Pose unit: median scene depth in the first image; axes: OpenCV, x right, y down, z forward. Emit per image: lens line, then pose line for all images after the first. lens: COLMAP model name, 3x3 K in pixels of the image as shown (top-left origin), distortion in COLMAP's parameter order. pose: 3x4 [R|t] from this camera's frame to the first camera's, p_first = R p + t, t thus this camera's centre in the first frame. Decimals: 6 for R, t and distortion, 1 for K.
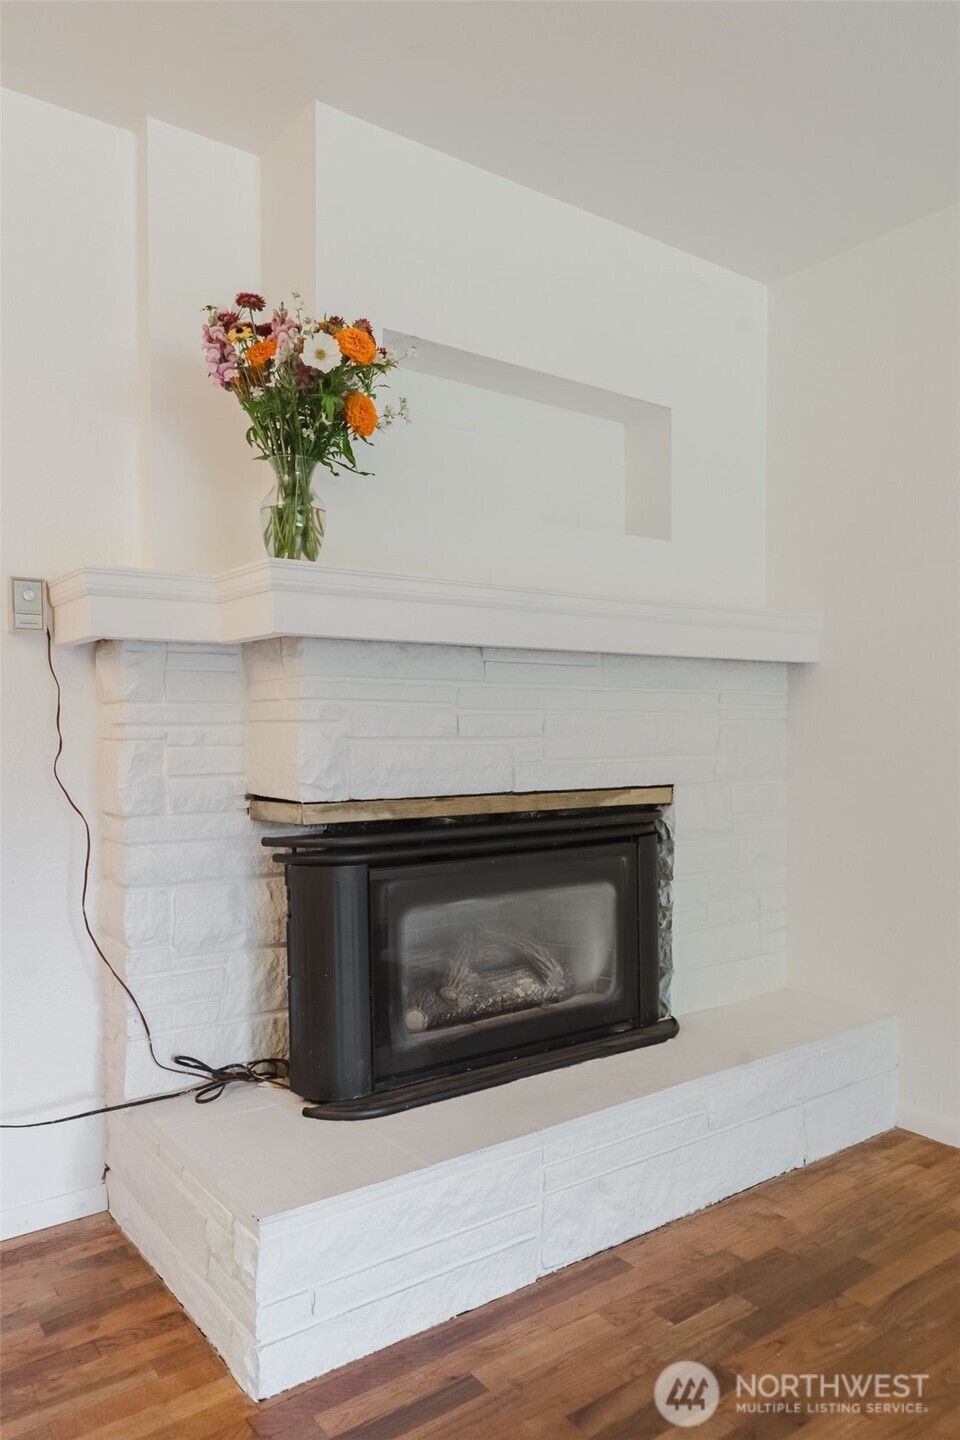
lens RADIAL K [[973.4, 0, 483.0], [0, 973.4, 760.7], [0, 0, 1]] dist [-0.001967, -0.000206]
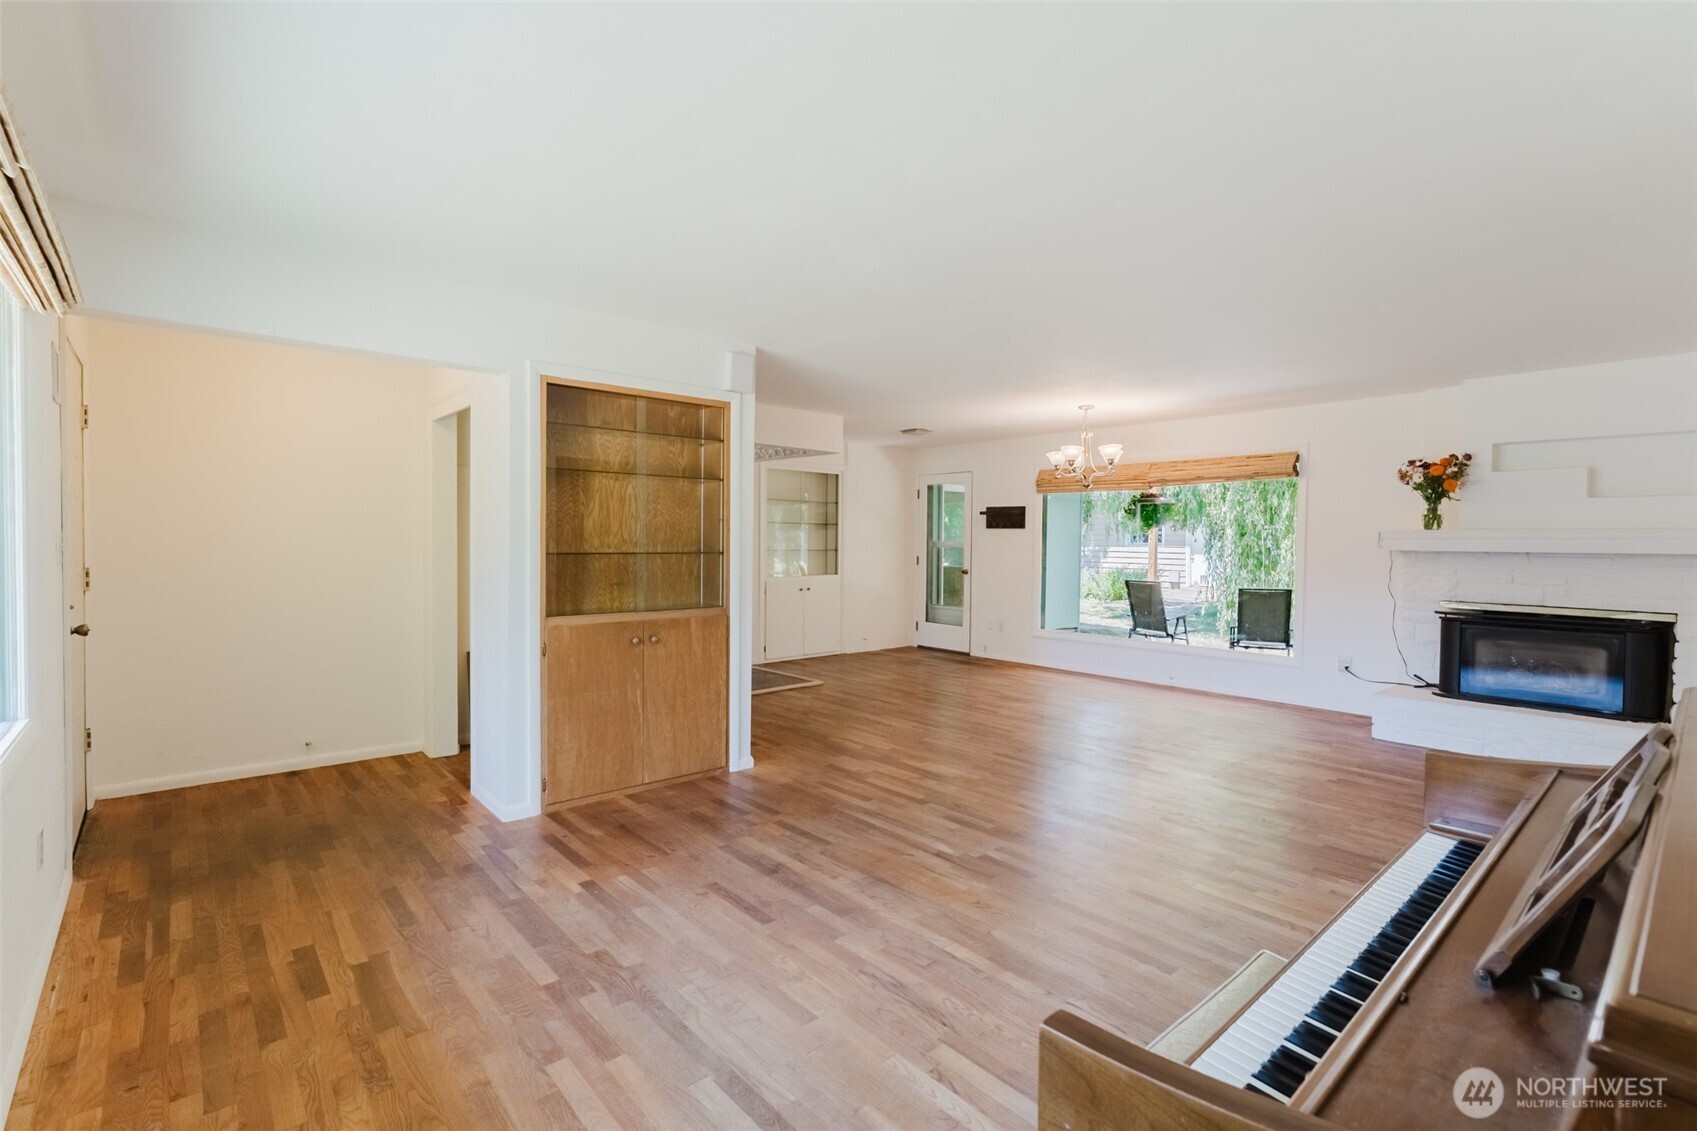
lens RADIAL K [[791.8, 0, 848.5], [0, 791.8, 565.5], [0, 0, 1]] dist [0.014924, -0.000564]
pose [[0.100694, 0.031125, -0.994430, 2.158370], [-0.055466, 0.998132, 0.025624, -0.029985], [0.993370, 0.052577, 0.102233, -1.191659]]
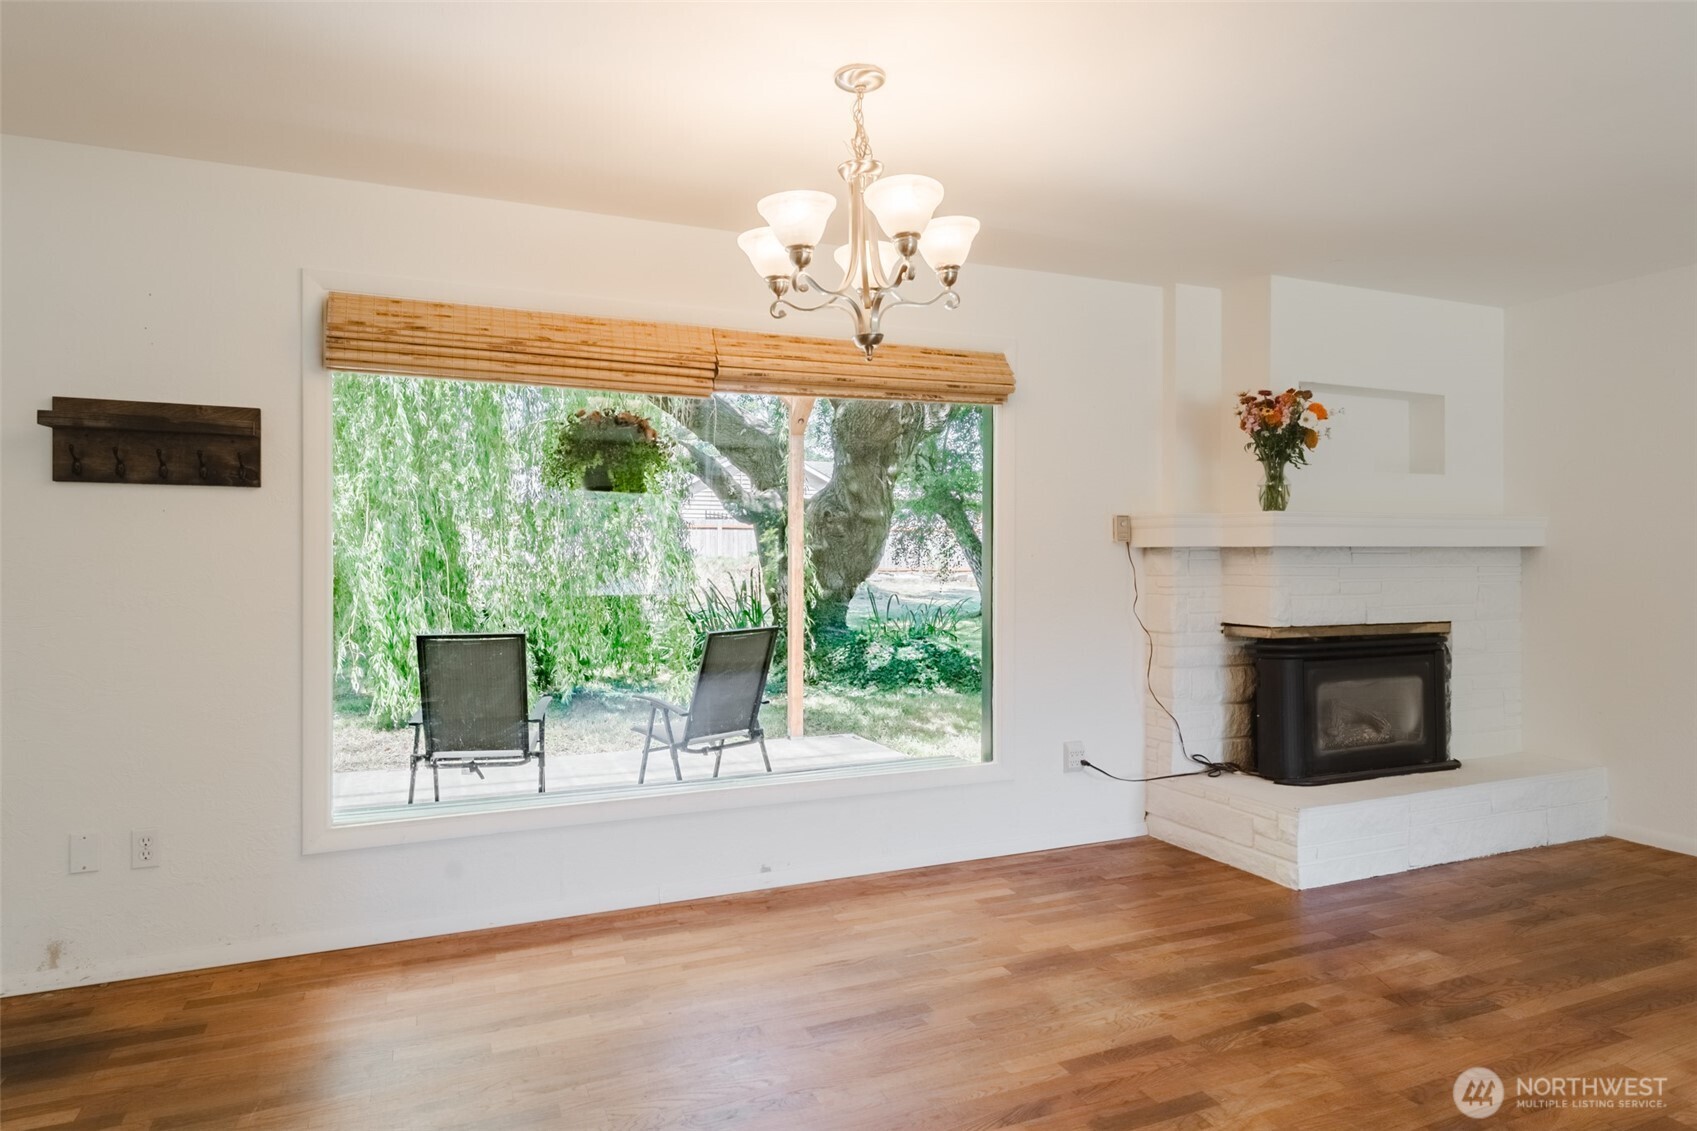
lens RADIAL K [[987.3, 0, 848.5], [0, 987.3, 565.5], [0, 0, 1]] dist [0.003395, 0.002439]
pose [[0.976479, 0.002558, -0.215600, -0.563212], [-0.008986, 0.999544, -0.028841, -0.017002], [0.215427, 0.030100, 0.976056, -1.112405]]
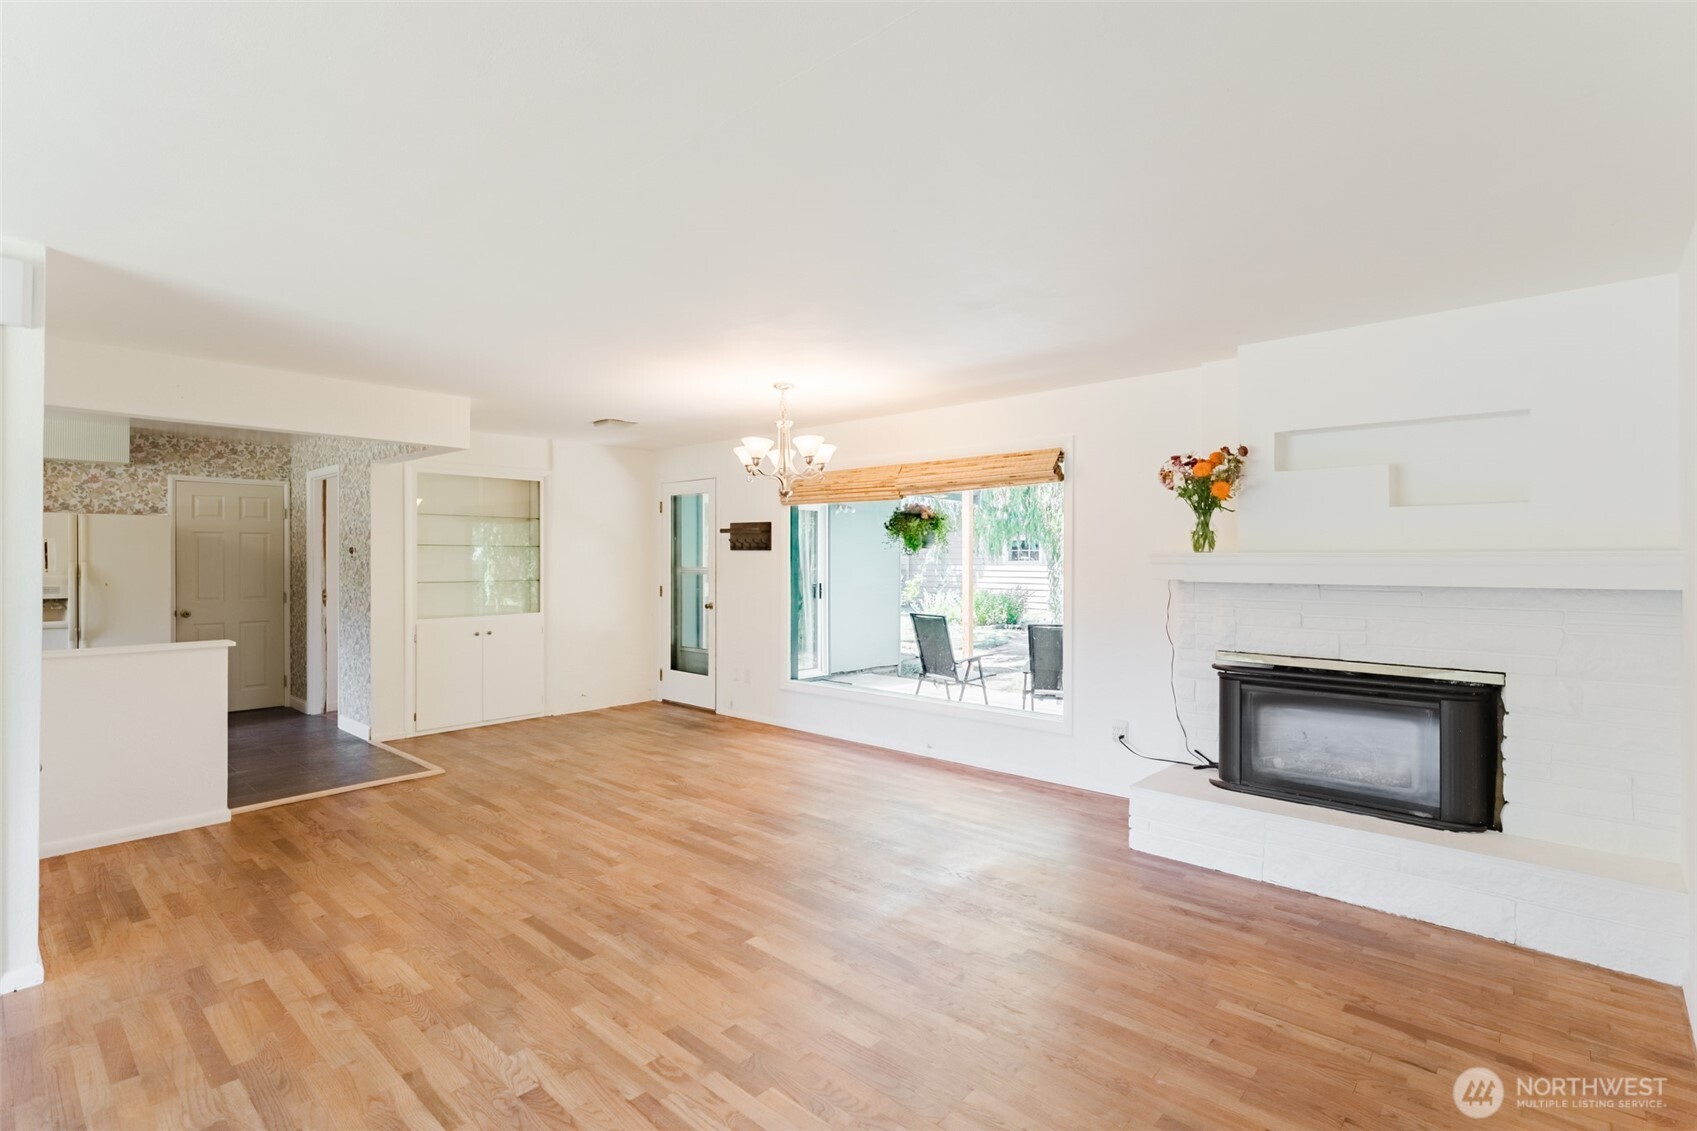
lens RADIAL K [[825.9, 0, 848.5], [0, 825.9, 565.5], [0, 0, 1]] dist [0.015681, 0.000078]
pose [[0.199251, 0.006792, -0.979925, 1.515502], [-0.044778, 0.998995, -0.002181, -0.109823], [0.978925, 0.044314, 0.199354, -0.266968]]
